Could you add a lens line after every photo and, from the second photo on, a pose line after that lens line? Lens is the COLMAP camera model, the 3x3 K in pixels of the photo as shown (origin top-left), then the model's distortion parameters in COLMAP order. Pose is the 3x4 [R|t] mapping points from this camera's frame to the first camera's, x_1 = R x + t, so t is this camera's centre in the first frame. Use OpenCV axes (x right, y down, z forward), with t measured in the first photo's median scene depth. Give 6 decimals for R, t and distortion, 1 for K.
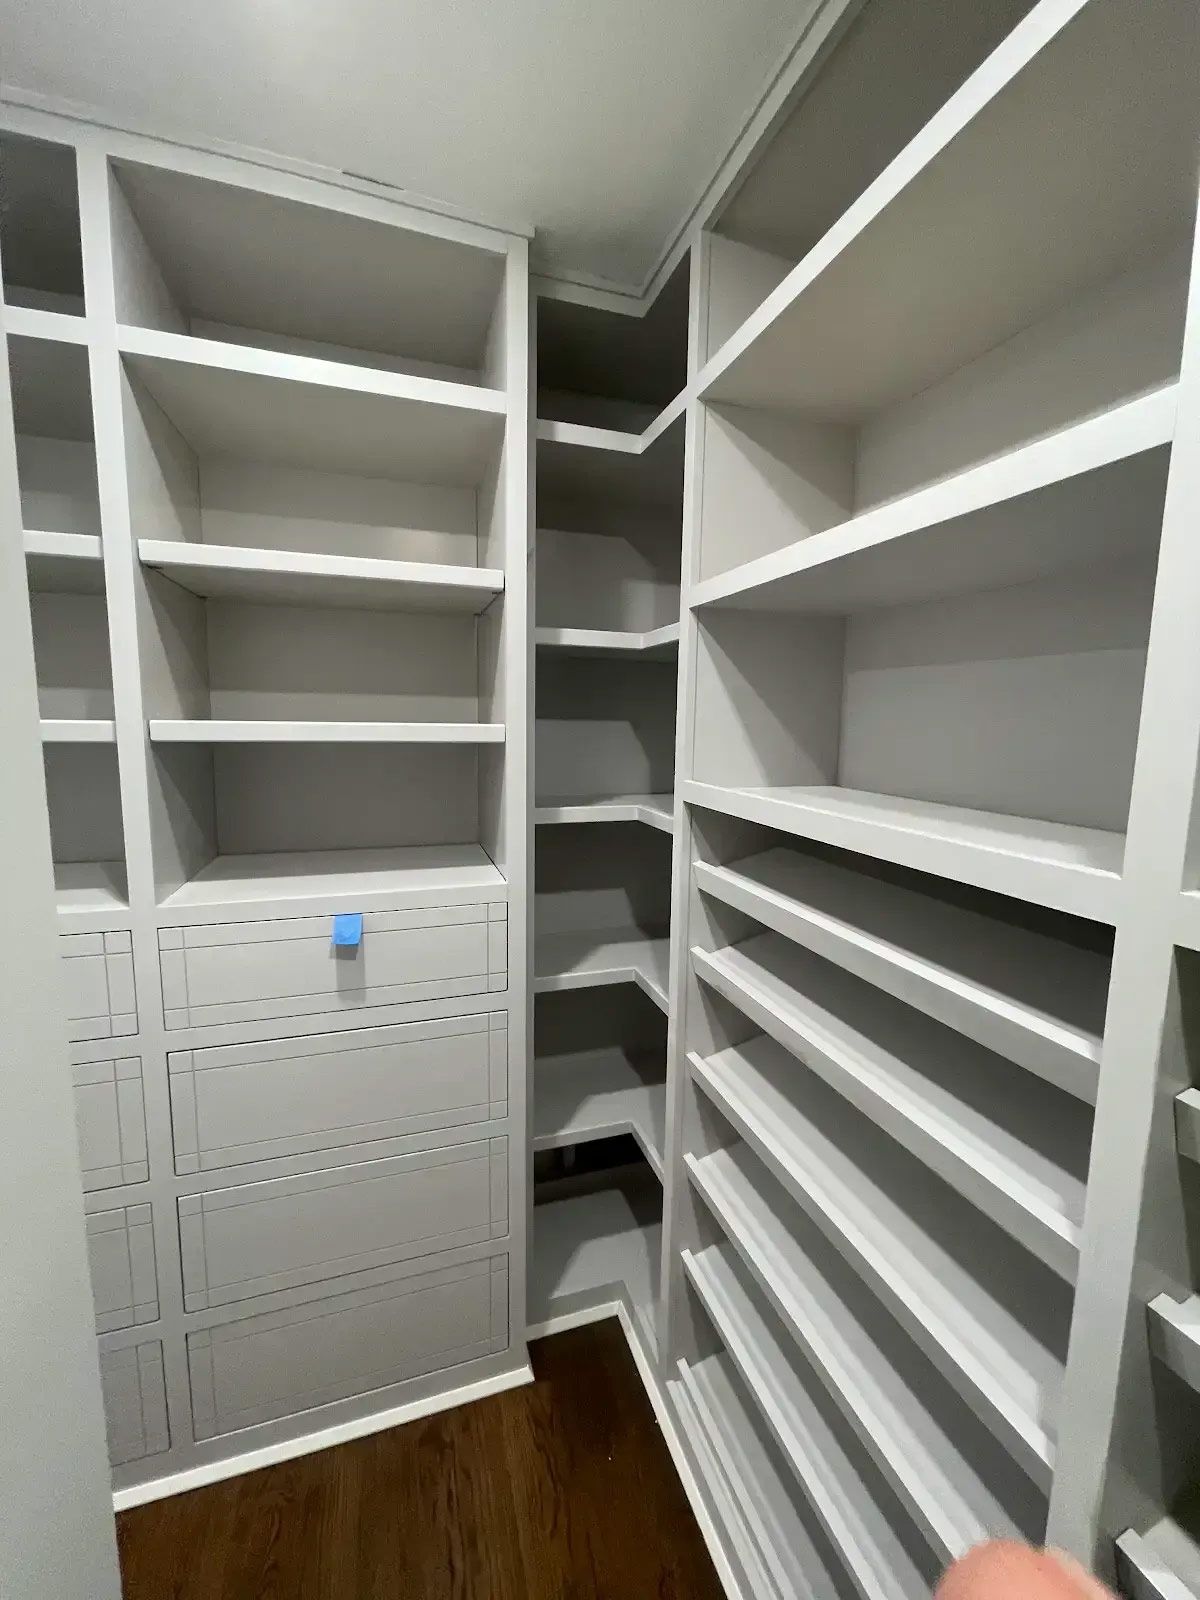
lens RADIAL K [[626.6, 0, 553.4], [0, 626.6, 802.4], [0, 0, 1]] dist [0.000245, -0.000180]
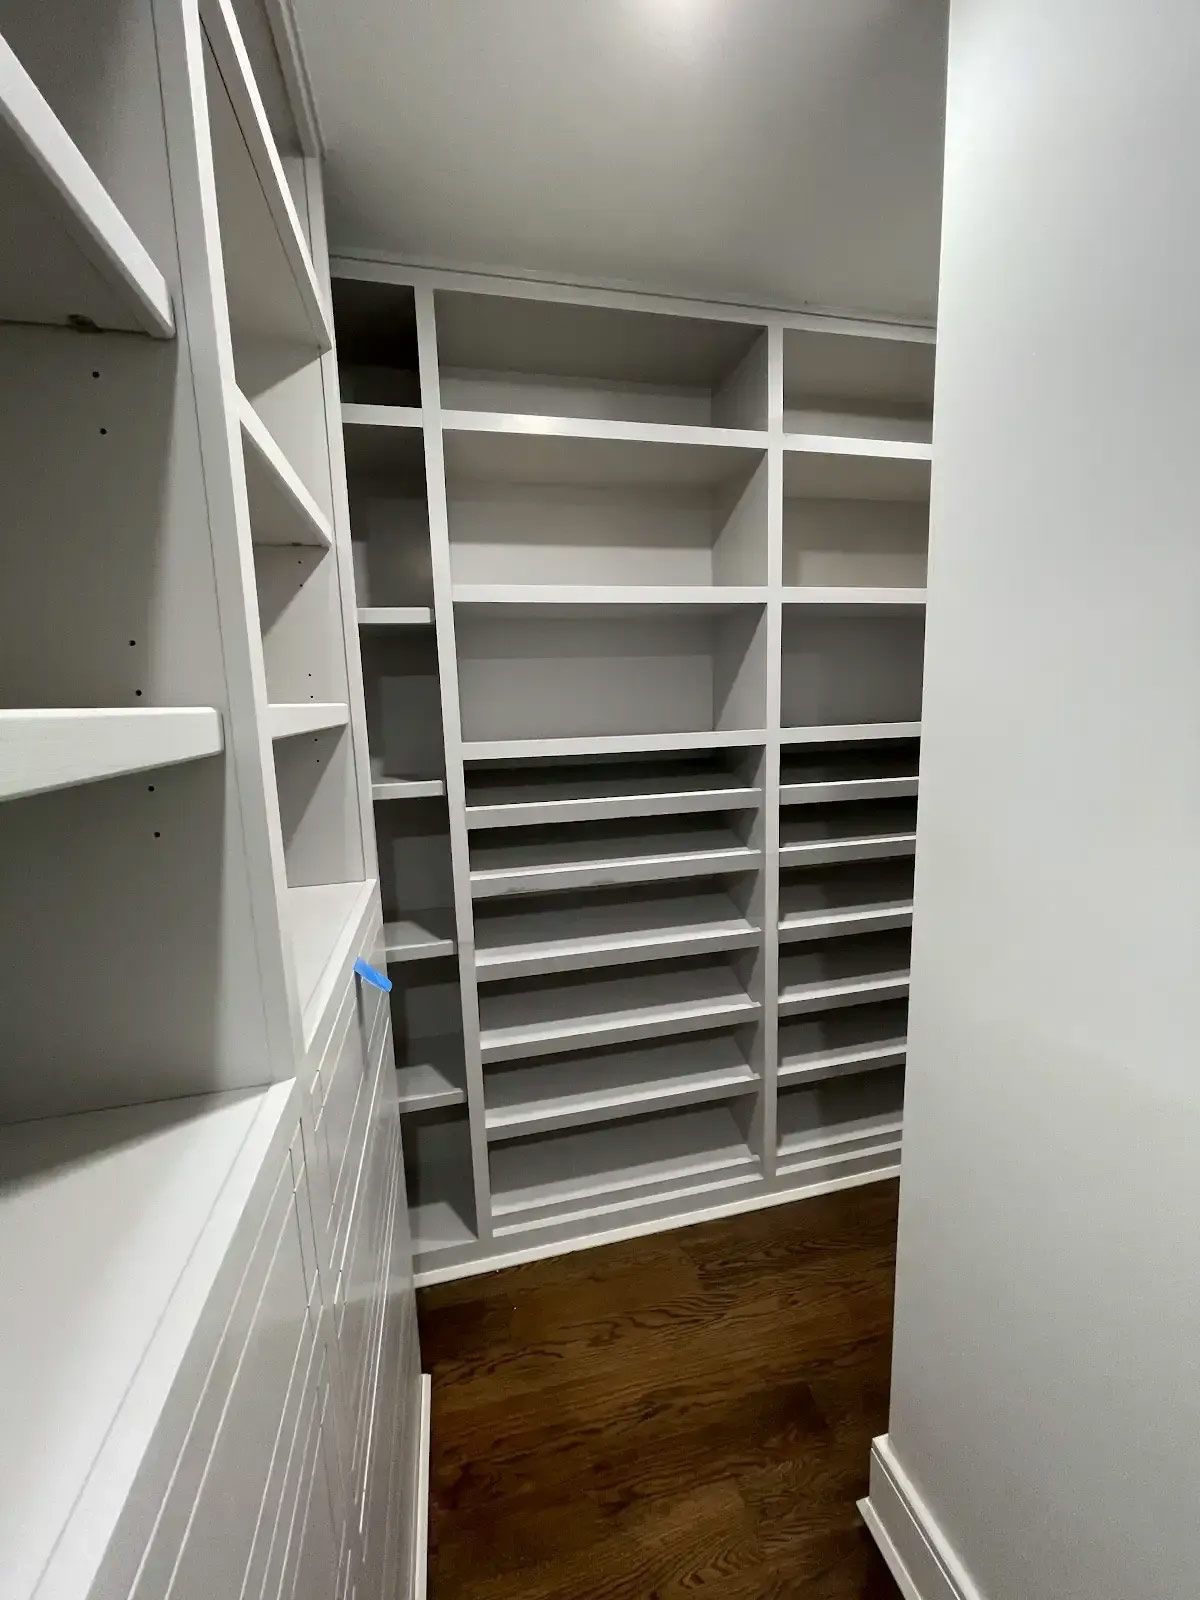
lens RADIAL K [[640.7, 0, 600.0], [0, 640.7, 800.0], [0, 0, 1]] dist [0.001164, 0.000031]
pose [[0.078291, -0.176510, 0.981180, -1.008912], [0.156412, 0.974187, 0.162772, -0.085886], [-0.984584, 0.140725, 0.103879, 0.615663]]
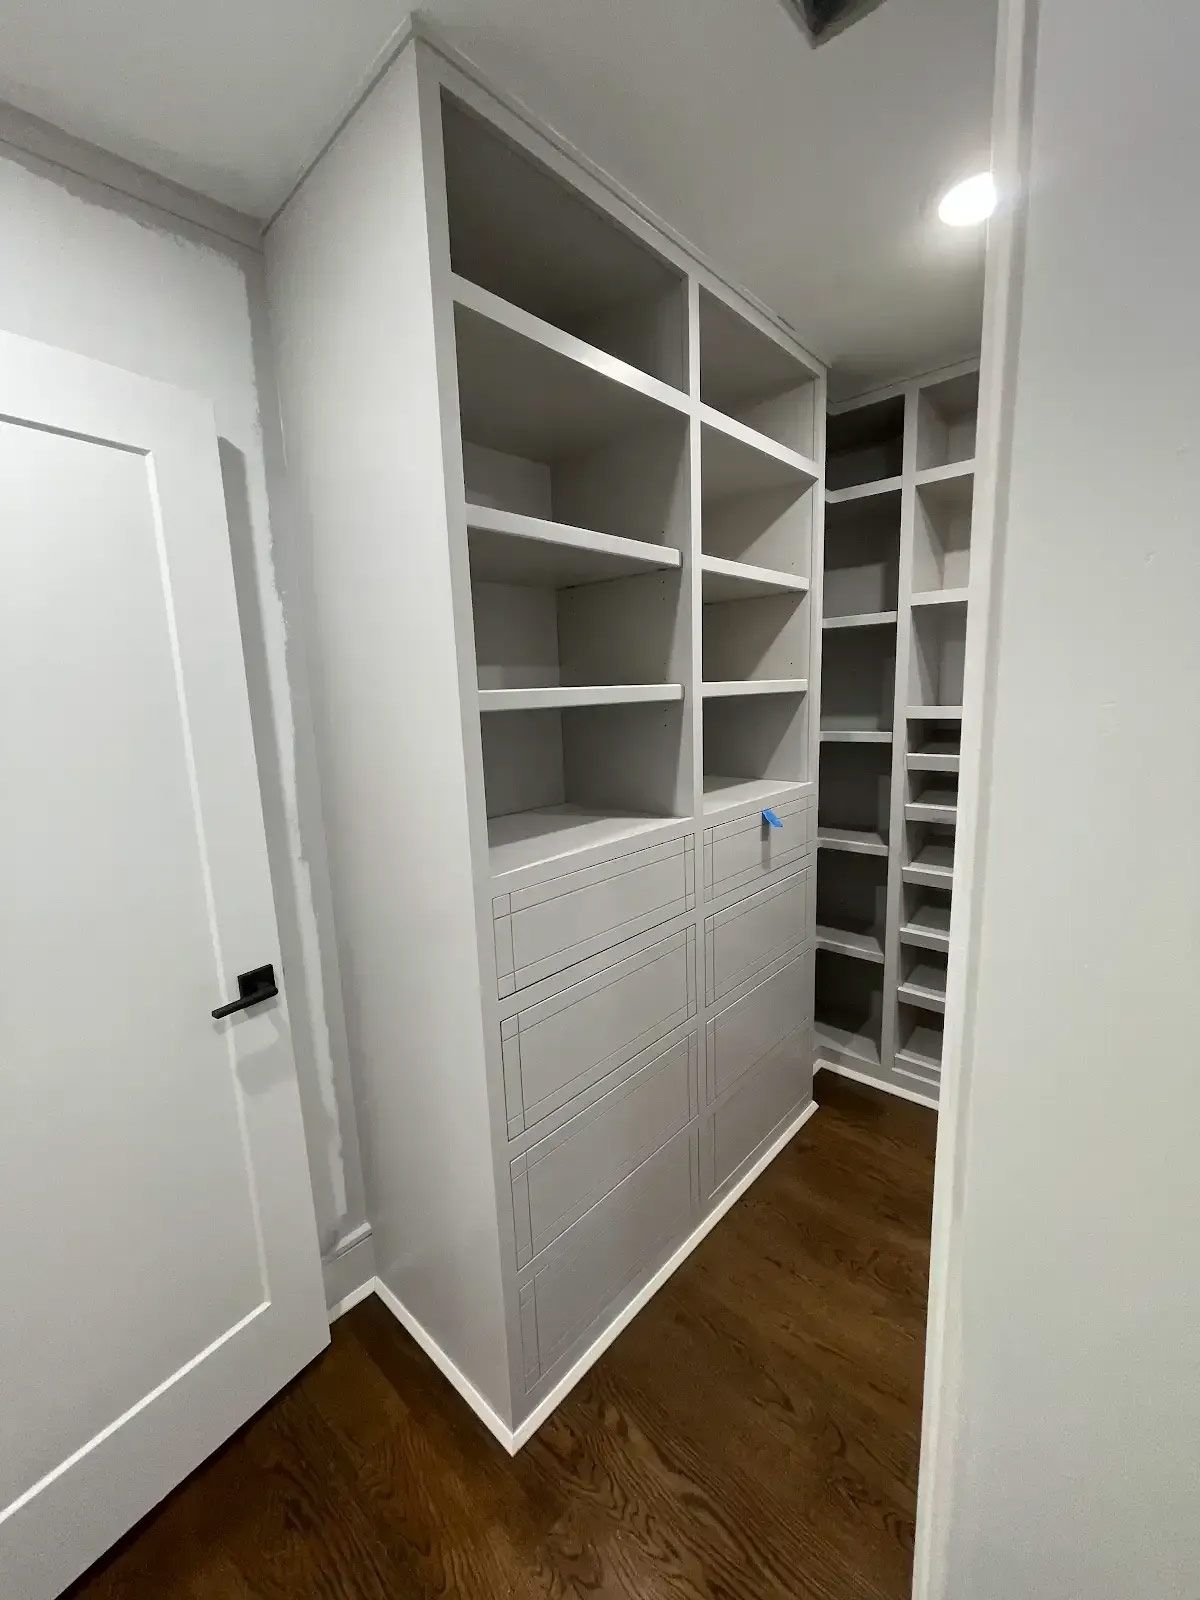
lens RADIAL K [[640.7, 0, 600.0], [0, 640.7, 800.0], [0, 0, 1]] dist [0.001164, 0.000031]
pose [[0.869433, -0.131514, 0.476225, -1.386686], [0.112506, 0.991297, 0.068357, 0.008159], [-0.481070, -0.005854, 0.876663, -0.142268]]
